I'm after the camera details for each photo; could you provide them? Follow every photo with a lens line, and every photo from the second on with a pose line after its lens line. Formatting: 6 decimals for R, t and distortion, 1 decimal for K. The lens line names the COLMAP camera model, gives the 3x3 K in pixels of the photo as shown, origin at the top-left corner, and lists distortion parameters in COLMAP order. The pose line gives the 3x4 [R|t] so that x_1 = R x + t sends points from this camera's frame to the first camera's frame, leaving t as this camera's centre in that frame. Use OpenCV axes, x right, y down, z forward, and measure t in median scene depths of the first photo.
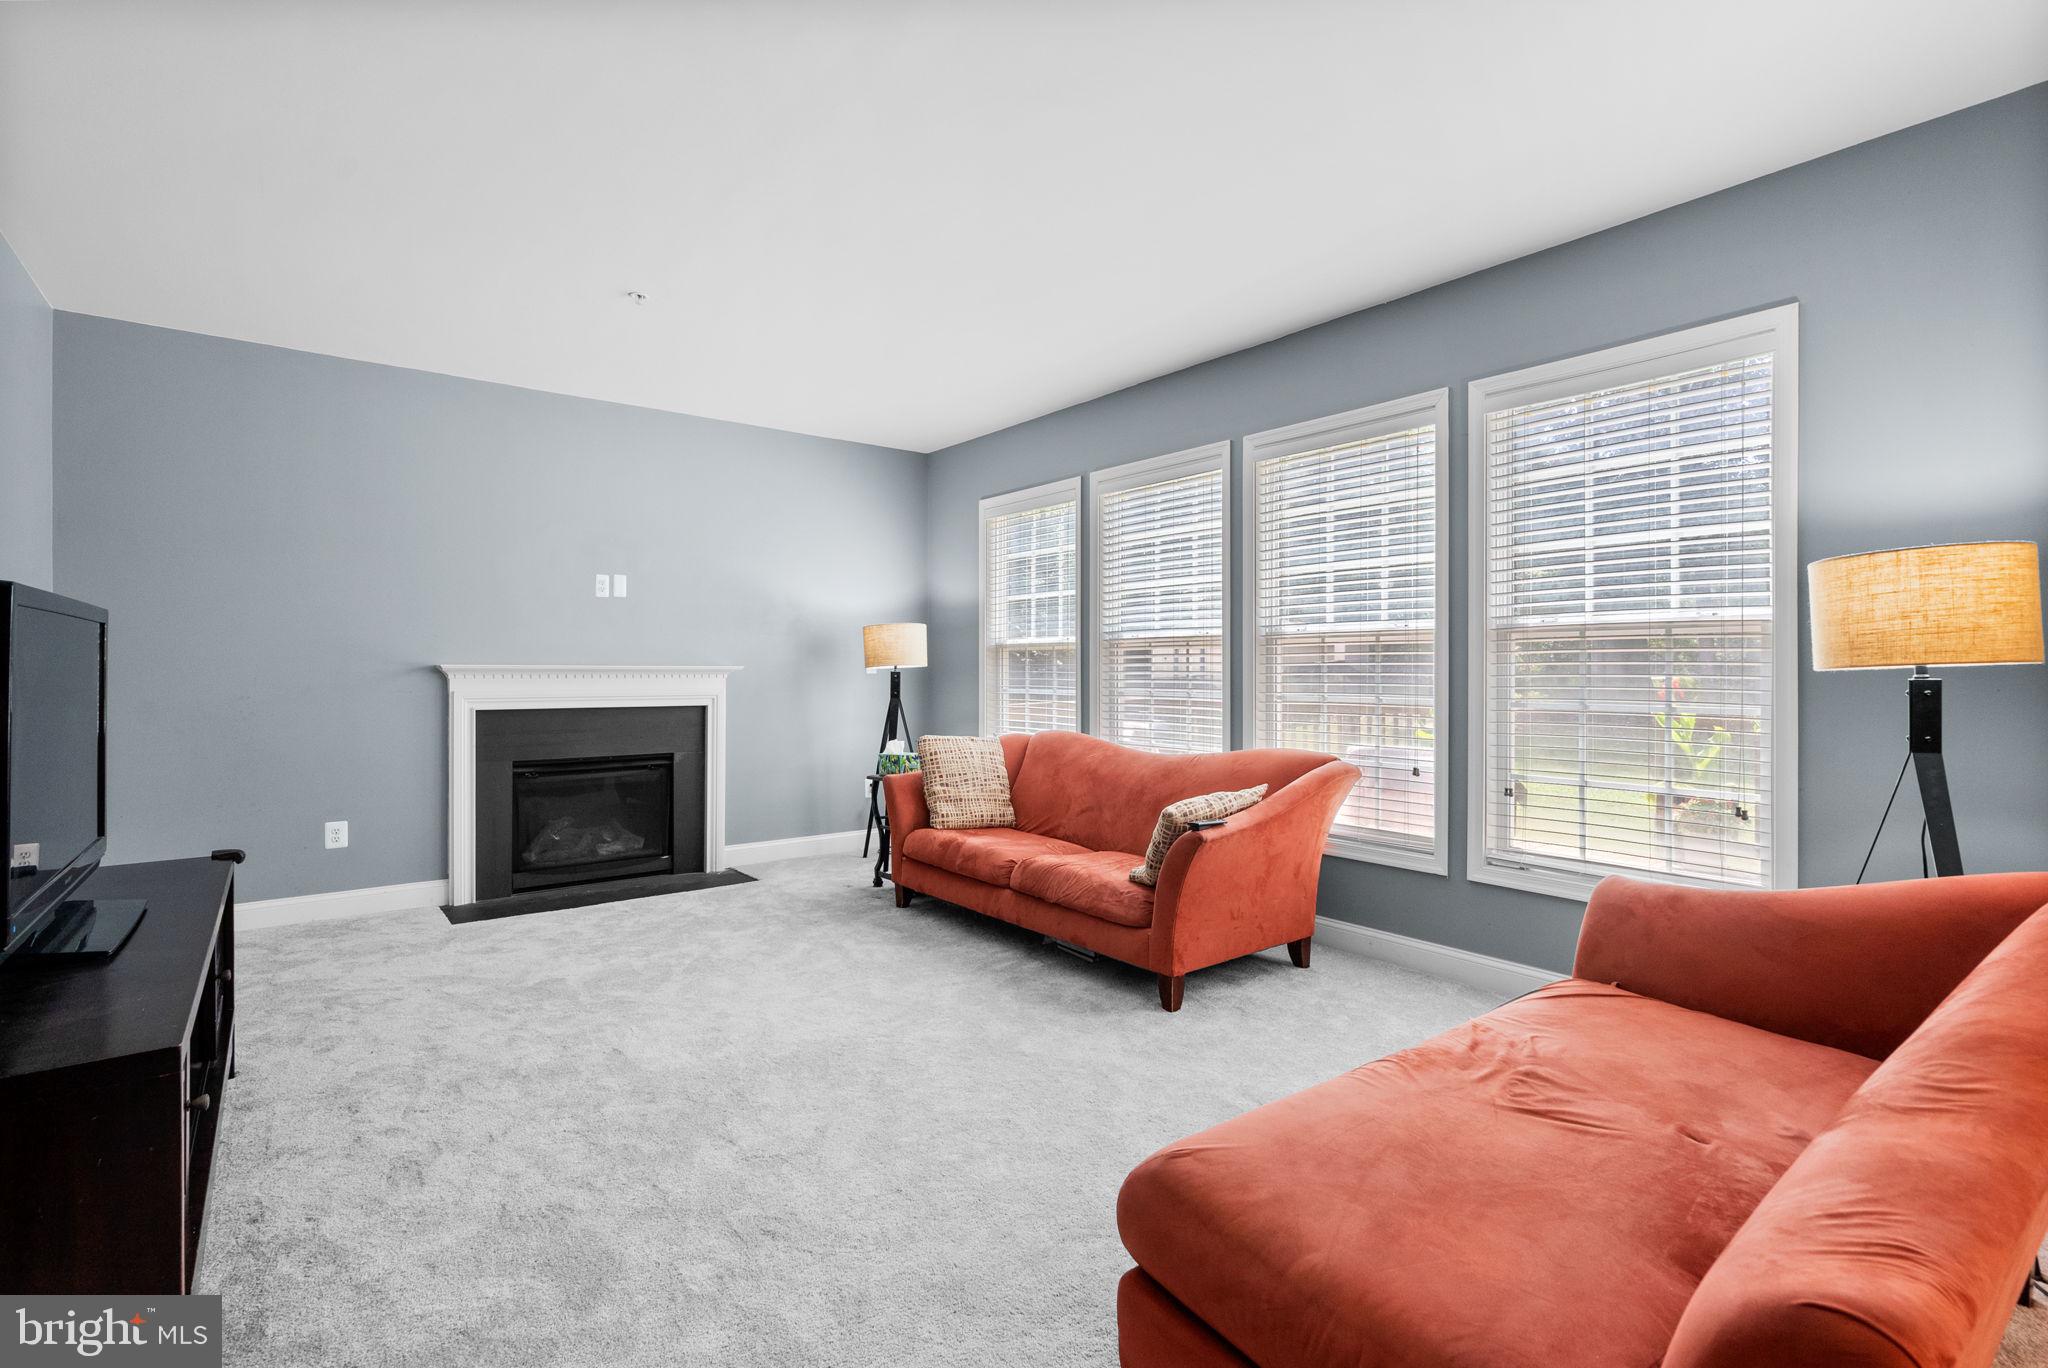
lens RADIAL K [[937.2, 0, 1002.6], [0, 937.2, 661.7], [0, 0, 1]] dist [-0.002687, 0.000583]
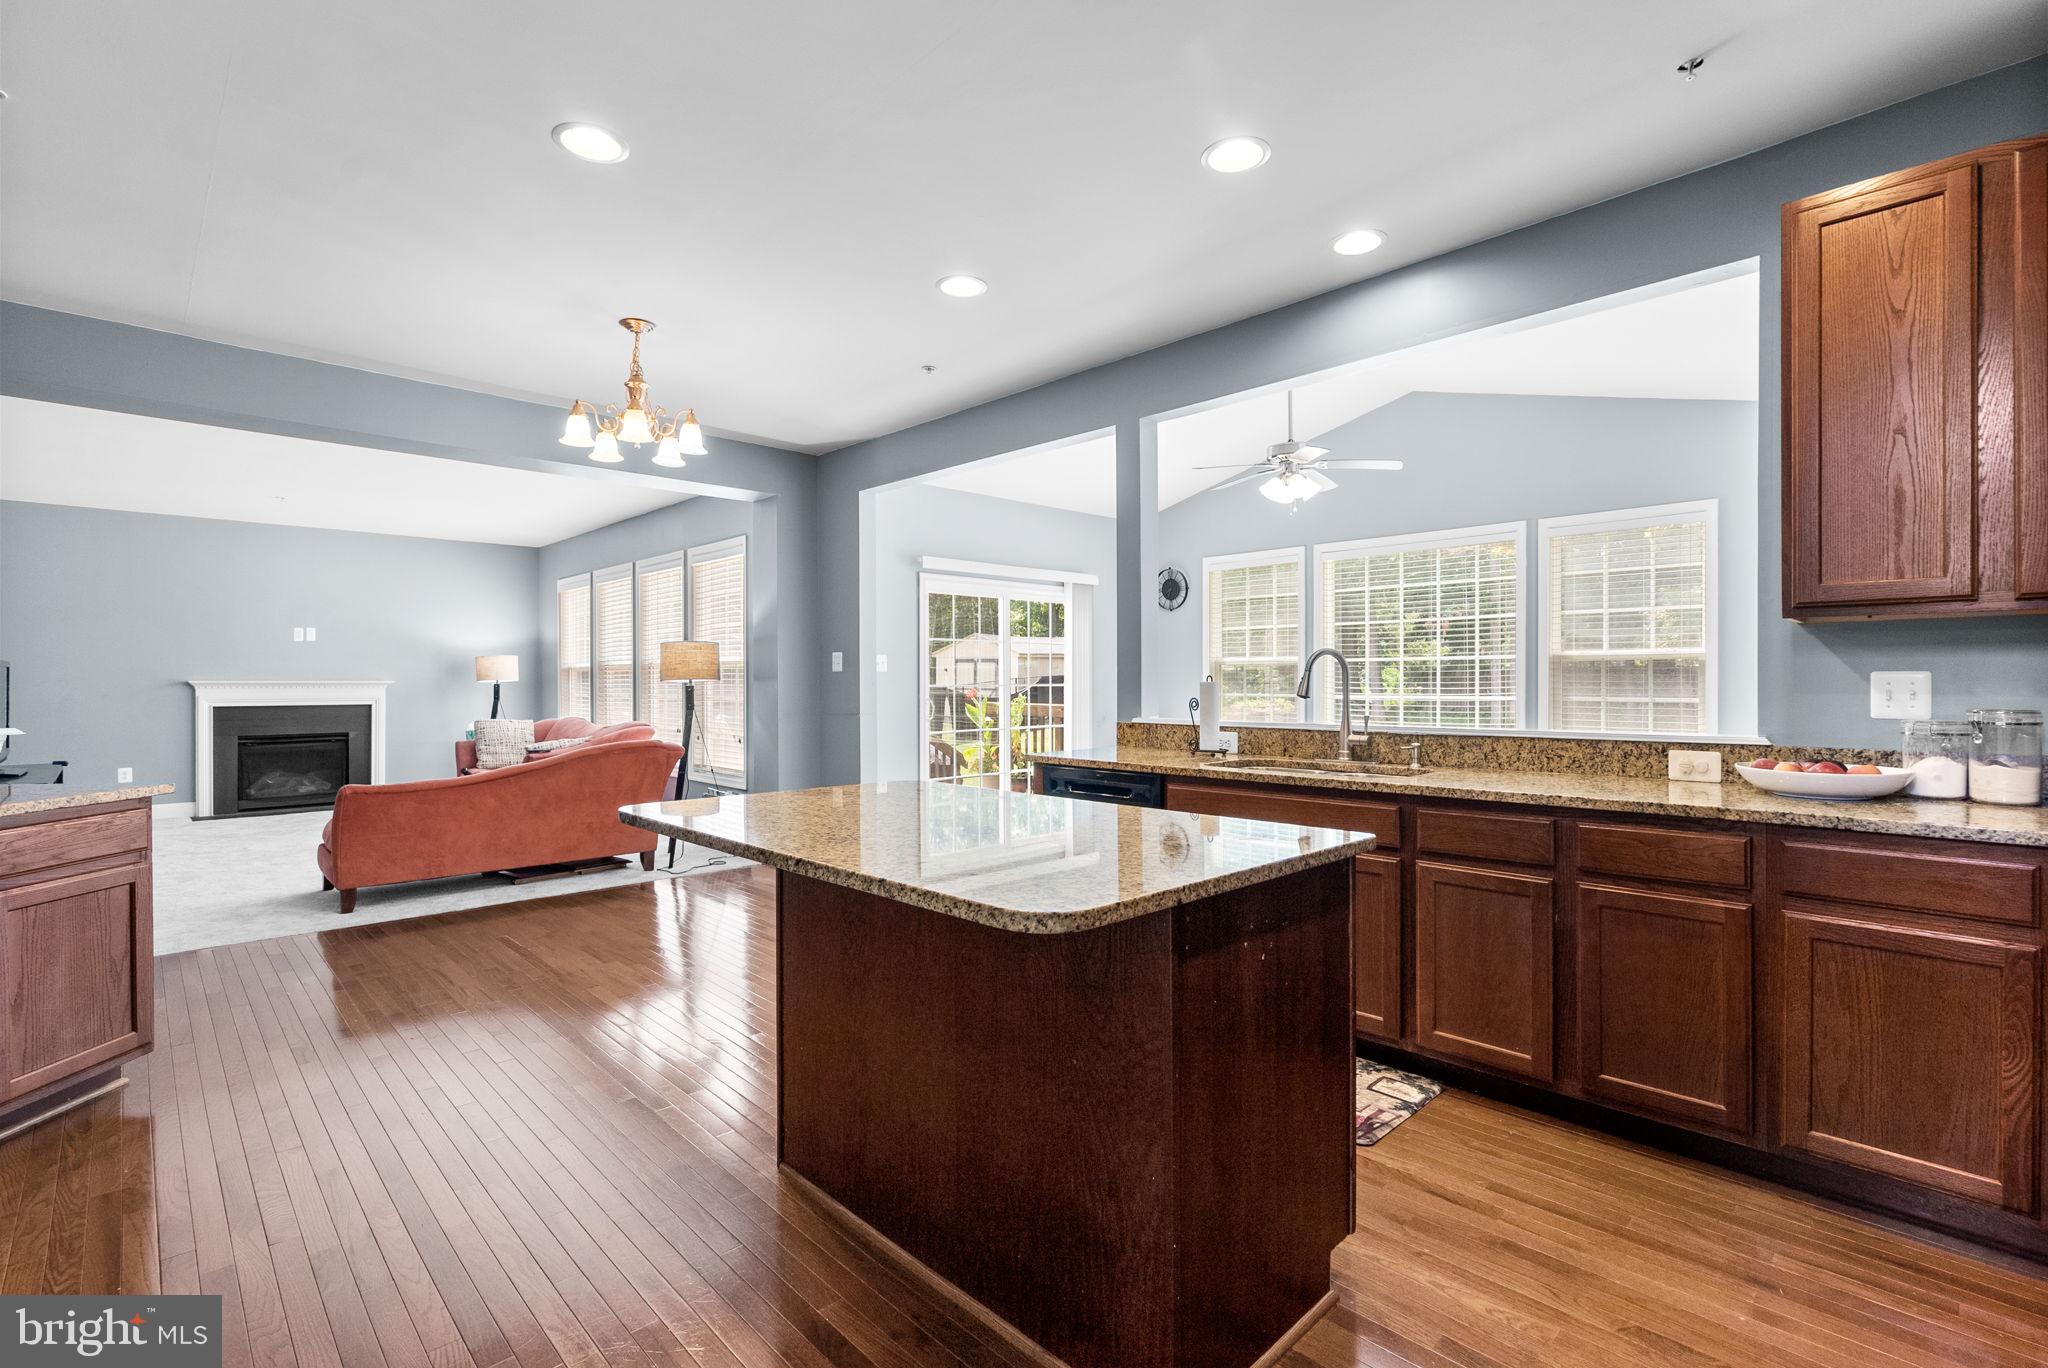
lens RADIAL K [[937.2, 0, 1026.9], [0, 937.2, 689.2], [0, 0, 1]] dist [-0.002687, 0.000583]
pose [[0.994817, -0.003841, 0.101611, 0.027868], [0.002082, 0.999846, 0.017413, -0.000307], [-0.101663, -0.017111, 0.994672, -0.032507]]
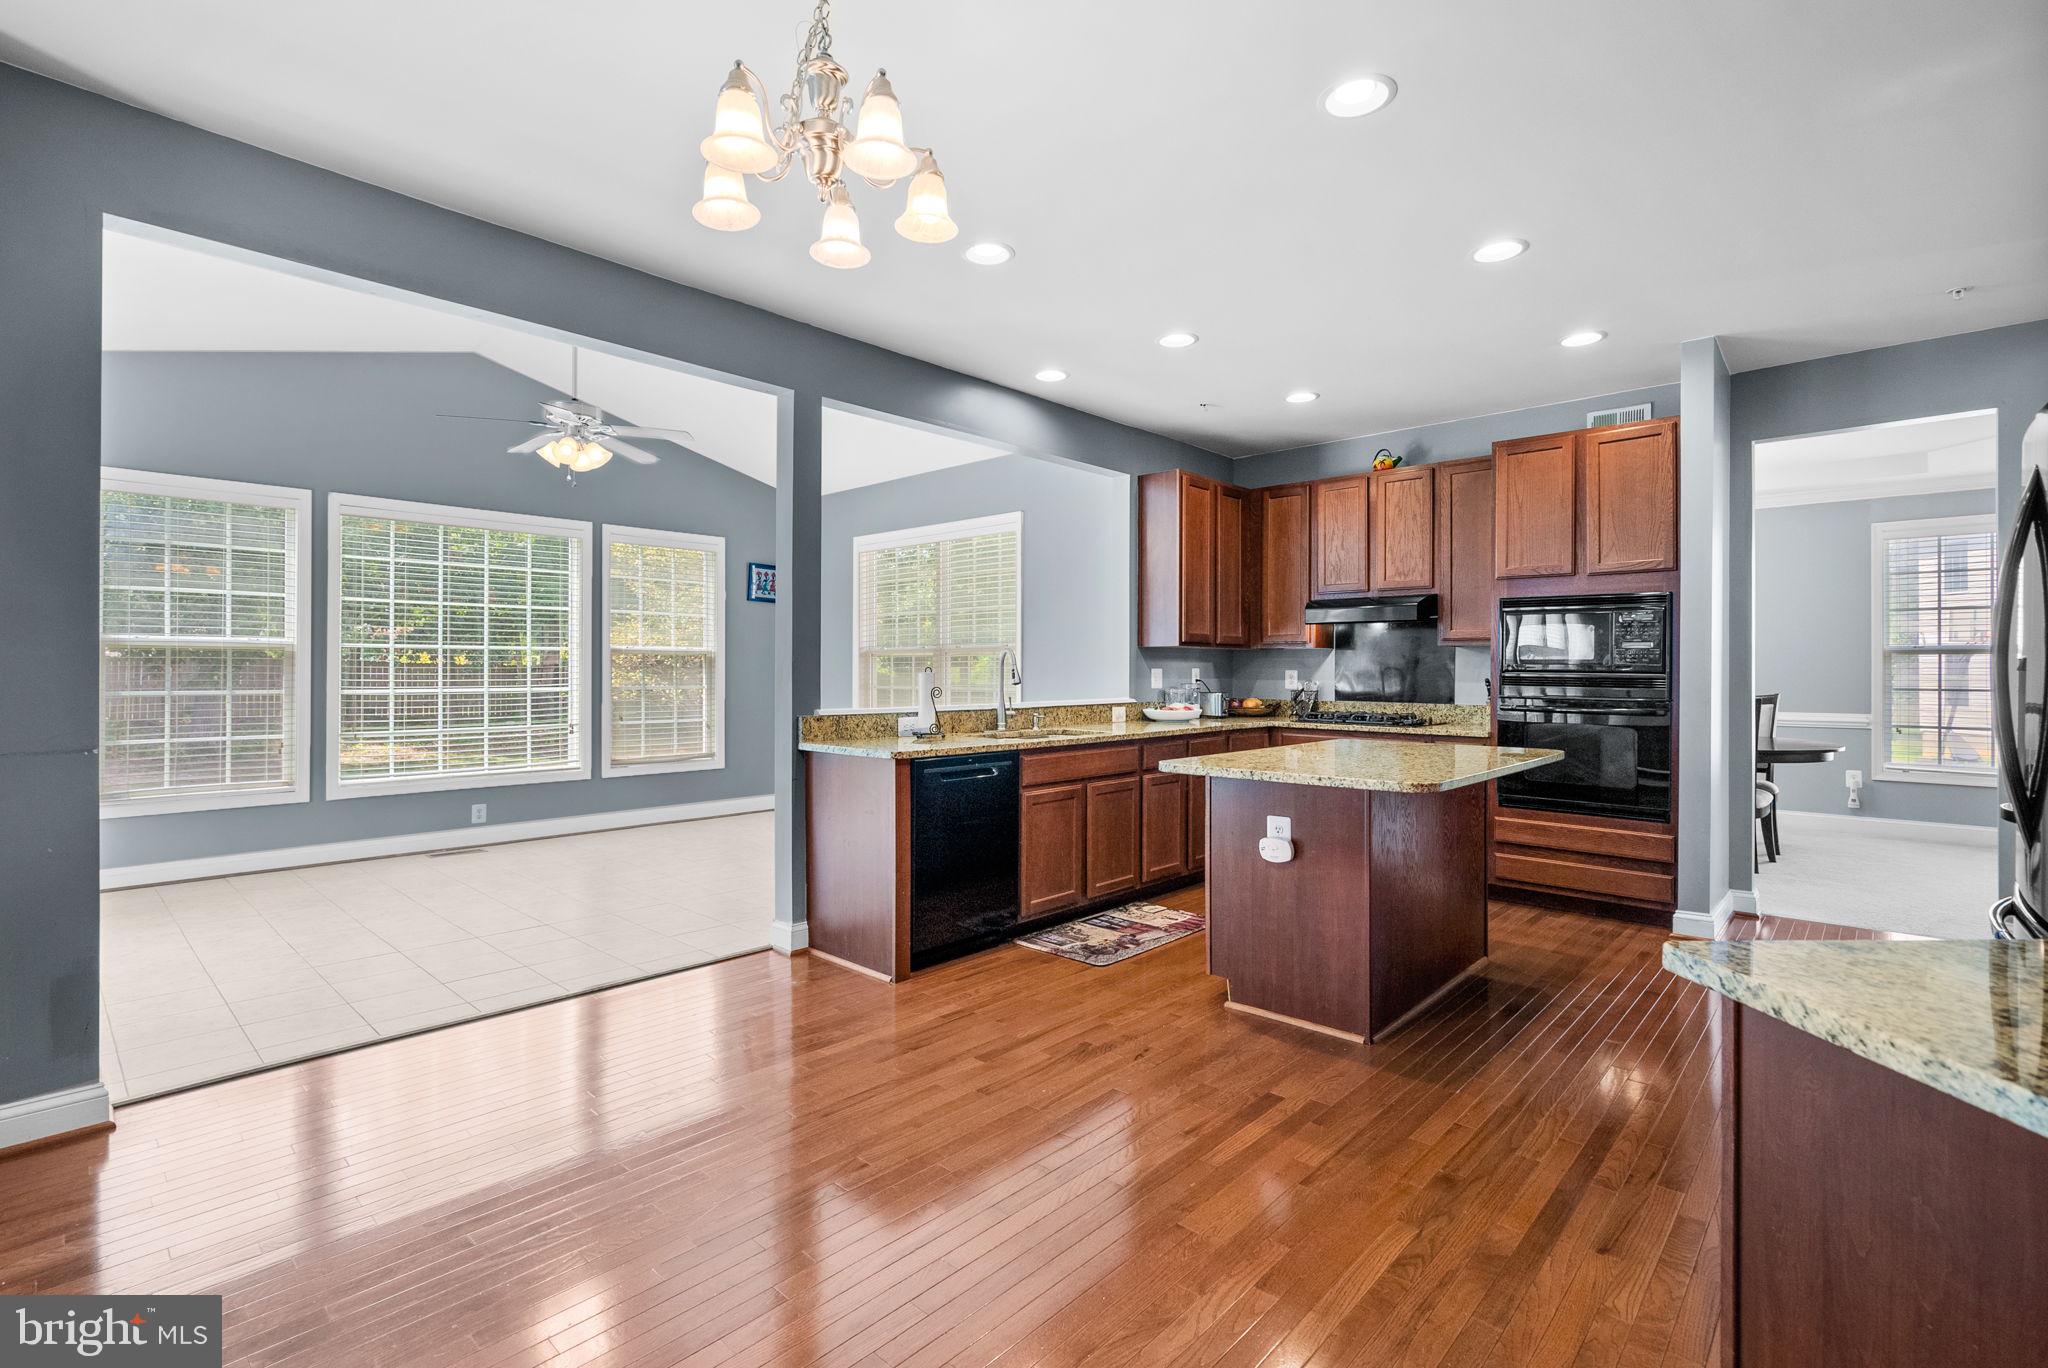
lens RADIAL K [[937.2, 0, 1025.6], [0, 937.2, 677.4], [0, 0, 1]] dist [-0.002687, 0.000583]
pose [[-0.154103, -0.006154, 0.988036, -0.666145], [-0.010063, 0.999939, 0.004659, 0.007724], [-0.988003, -0.009225, -0.154156, 0.819626]]
